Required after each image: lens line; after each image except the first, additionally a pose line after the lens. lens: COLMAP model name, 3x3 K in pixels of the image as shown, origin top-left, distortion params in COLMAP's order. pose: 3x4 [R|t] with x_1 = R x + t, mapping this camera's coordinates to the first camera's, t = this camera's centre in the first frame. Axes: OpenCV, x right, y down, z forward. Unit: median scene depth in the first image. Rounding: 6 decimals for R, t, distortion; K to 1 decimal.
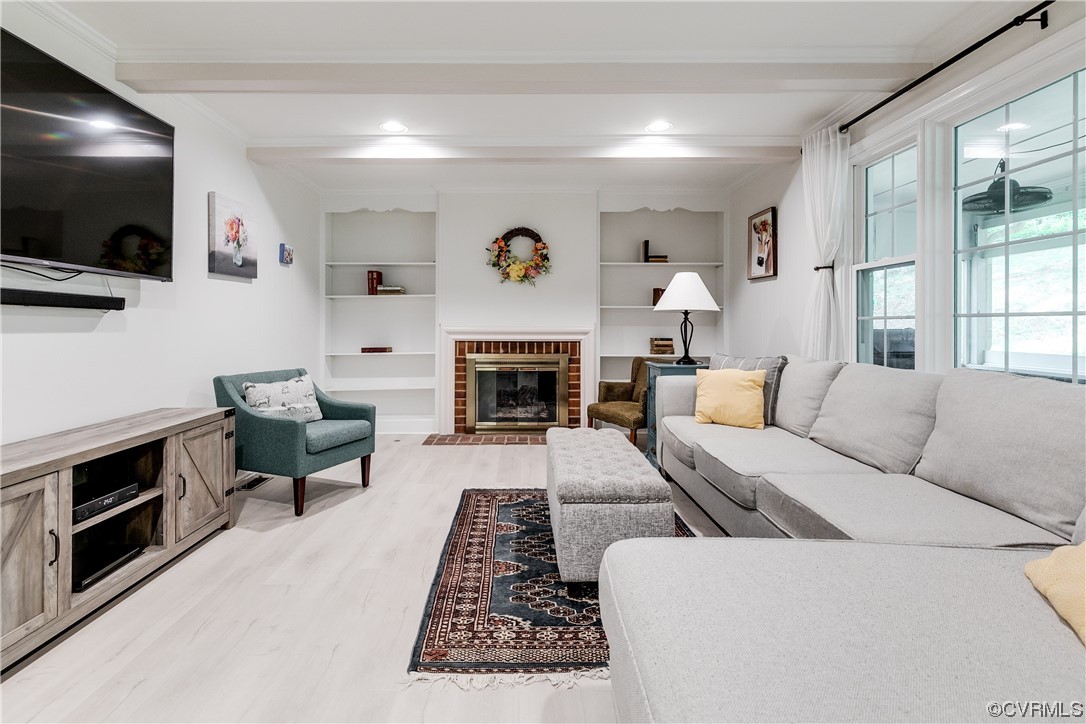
lens RADIAL K [[519.8, 0, 546.2], [0, 519.8, 321.1], [0, 0, 1]] dist [-0.000144, -0.000431]
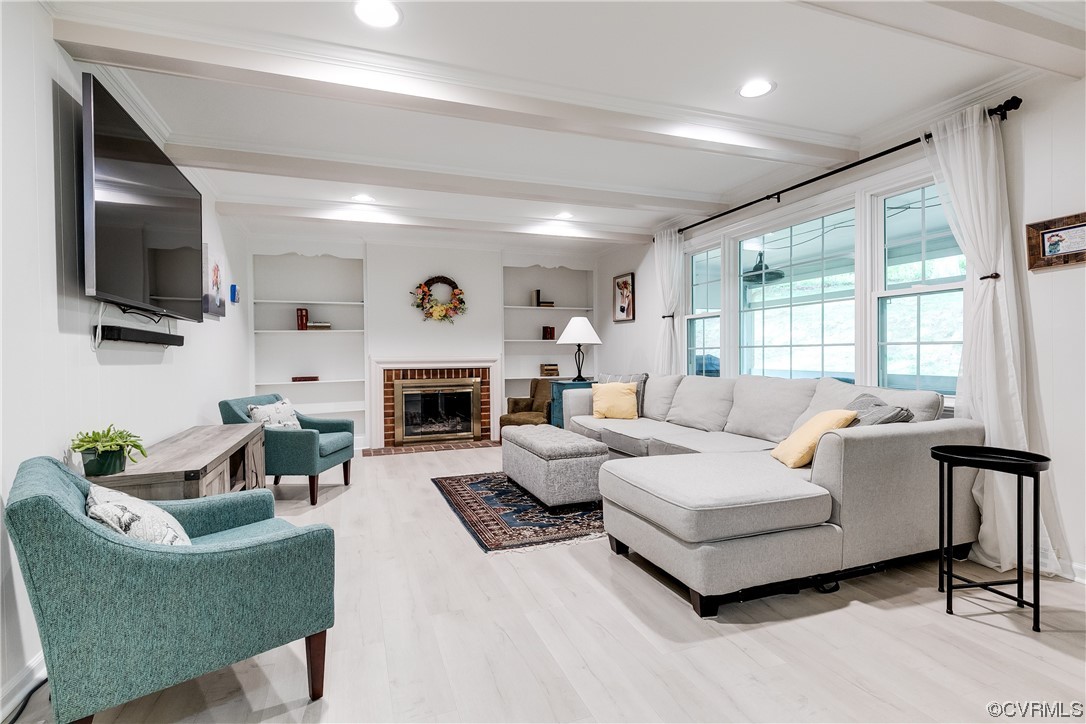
lens RADIAL K [[501.0, 0, 542.3], [0, 501.0, 357.1], [0, 0, 1]] dist [0.001068, 0.000190]
pose [[0.951864, -0.011717, 0.306296, -0.236357], [0.008141, 0.999883, 0.012948, -0.002244], [-0.306412, -0.009832, 0.951848, -0.263844]]
